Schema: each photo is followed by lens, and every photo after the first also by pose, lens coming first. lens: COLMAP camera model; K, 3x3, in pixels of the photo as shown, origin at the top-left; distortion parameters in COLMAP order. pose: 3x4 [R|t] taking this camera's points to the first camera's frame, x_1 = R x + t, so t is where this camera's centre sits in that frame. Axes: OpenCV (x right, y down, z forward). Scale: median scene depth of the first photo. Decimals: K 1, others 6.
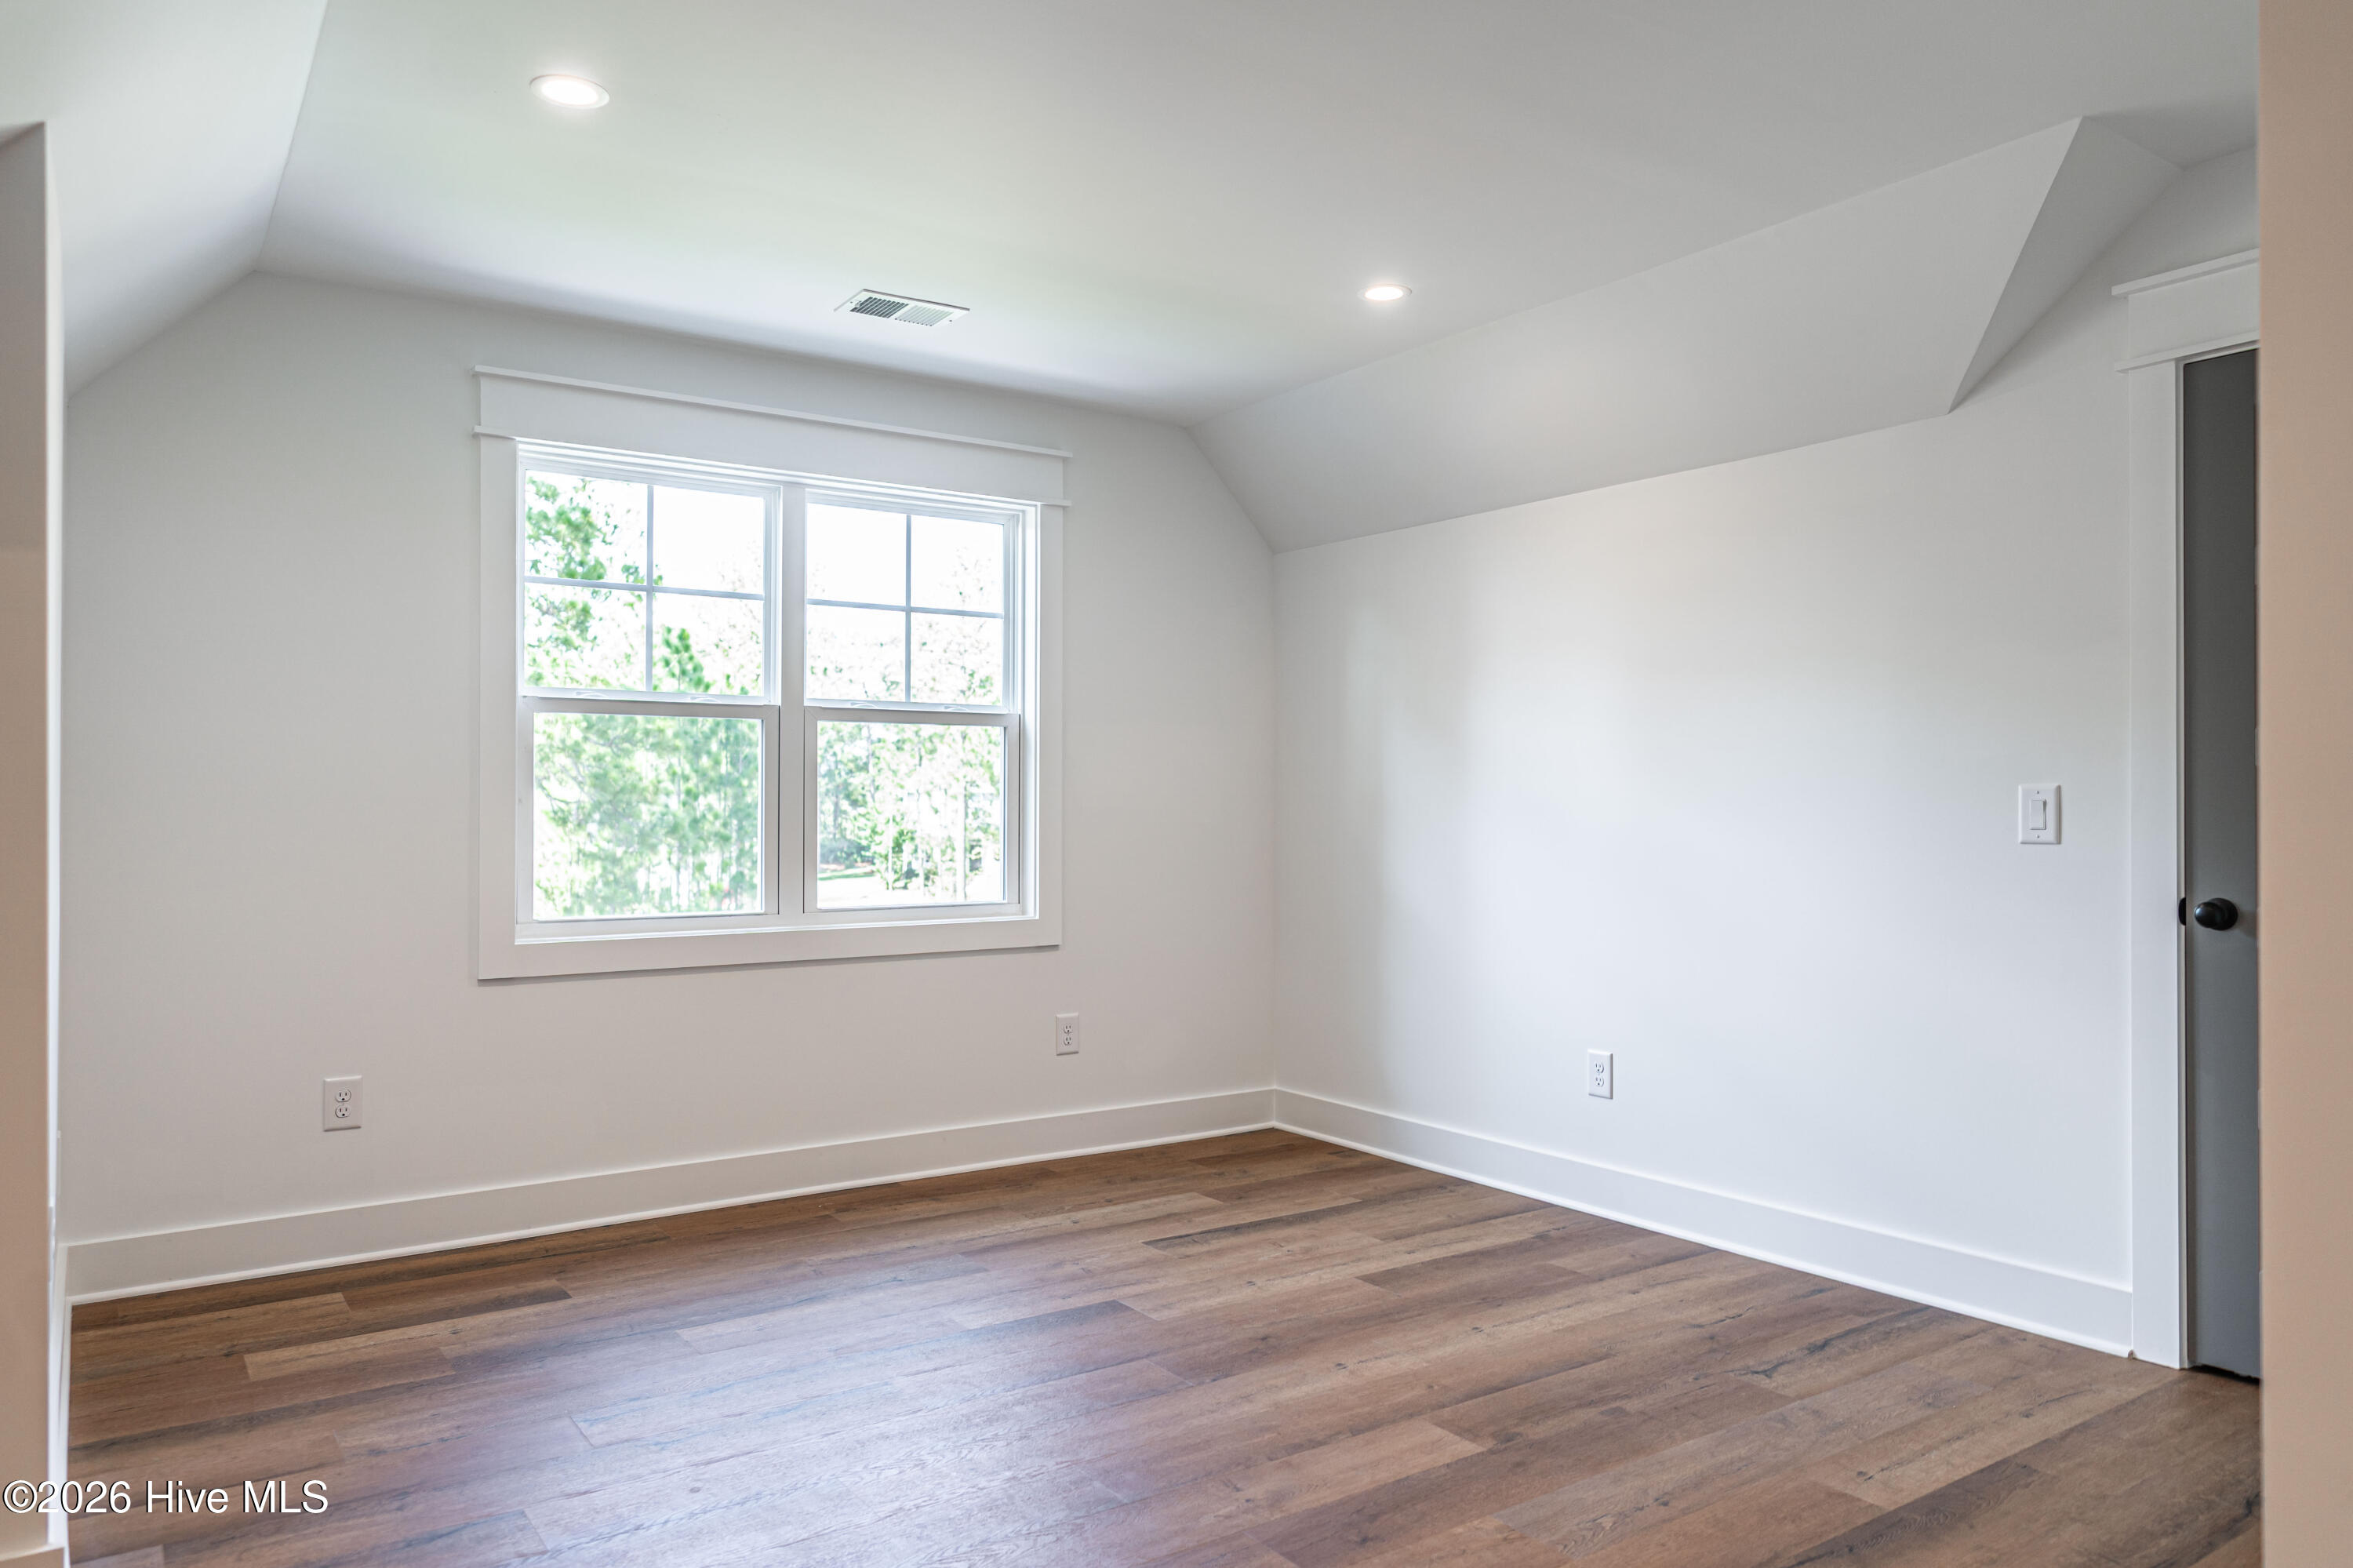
lens RADIAL K [[1567.4, 0, 1185.3], [0, 1567.4, 775.9], [0, 0, 1]] dist [-0.001583, 0.000790]
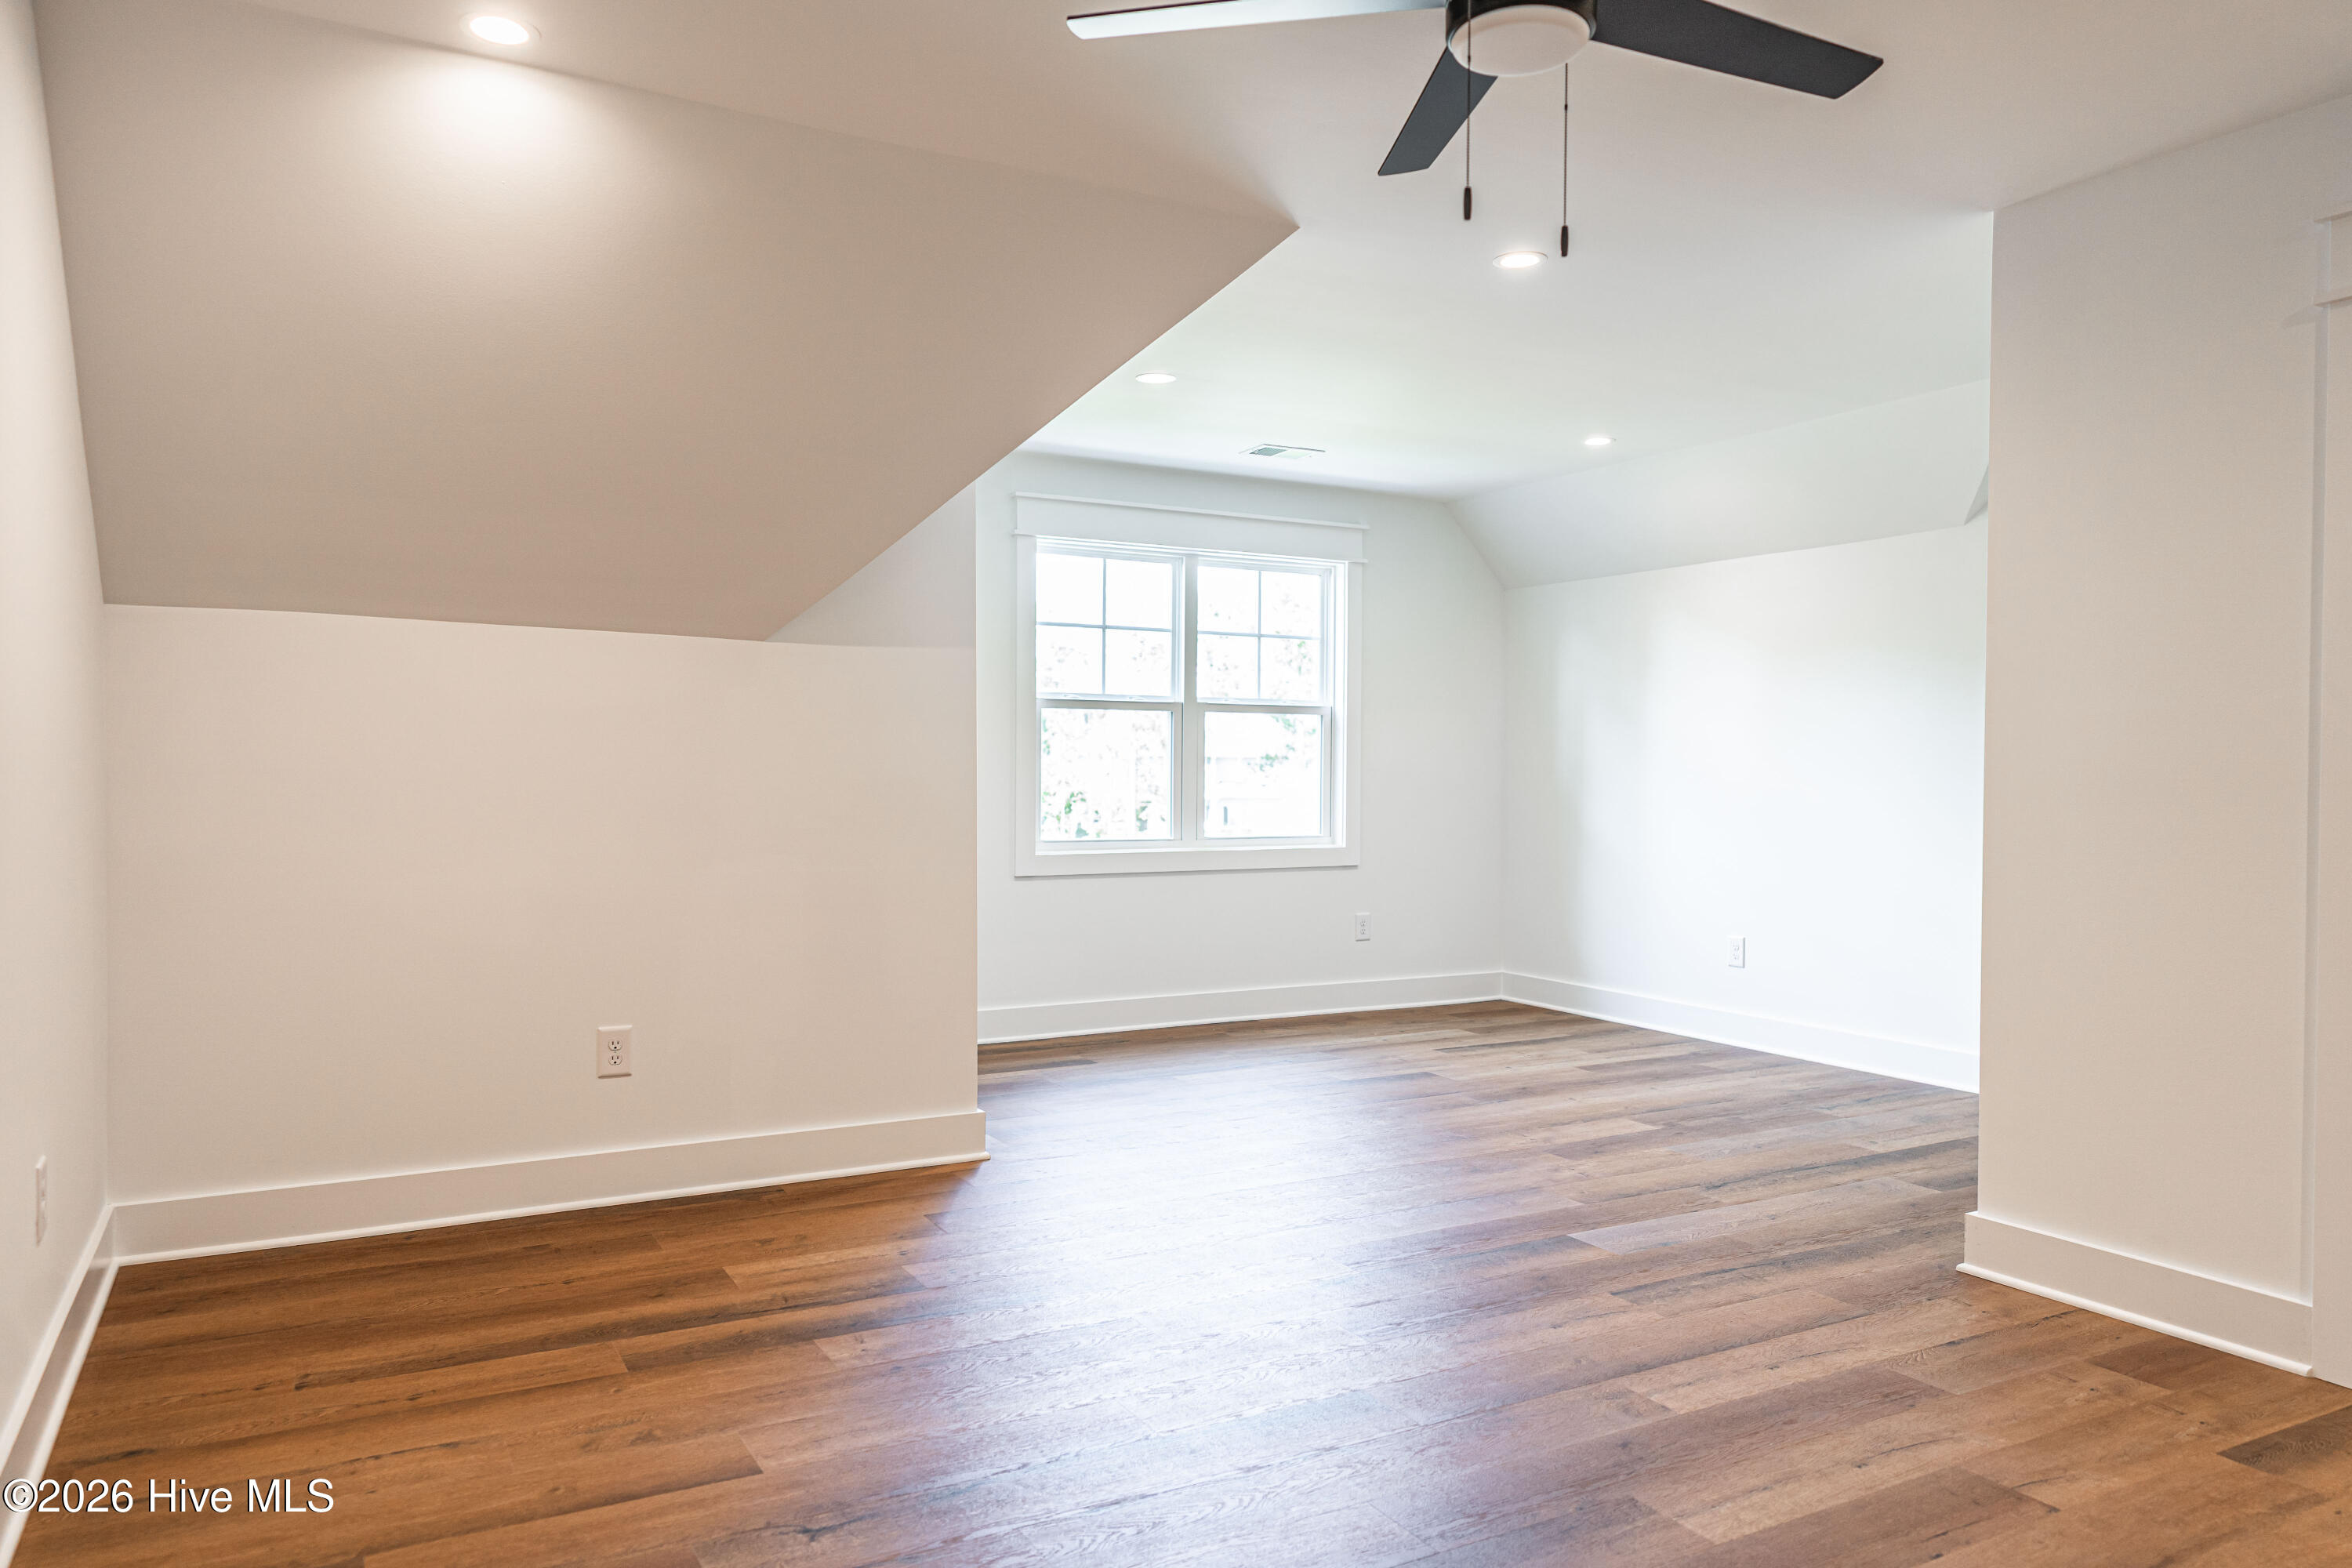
lens RADIAL K [[1566.7, 0, 1192.4], [0, 1566.7, 773.6], [0, 0, 1]] dist [-0.001583, 0.000790]
pose [[0.995603, 0.006526, -0.093445, -0.109191], [-0.004465, 0.999743, 0.022246, -0.009886], [0.093566, -0.021731, 0.995376, -0.512947]]
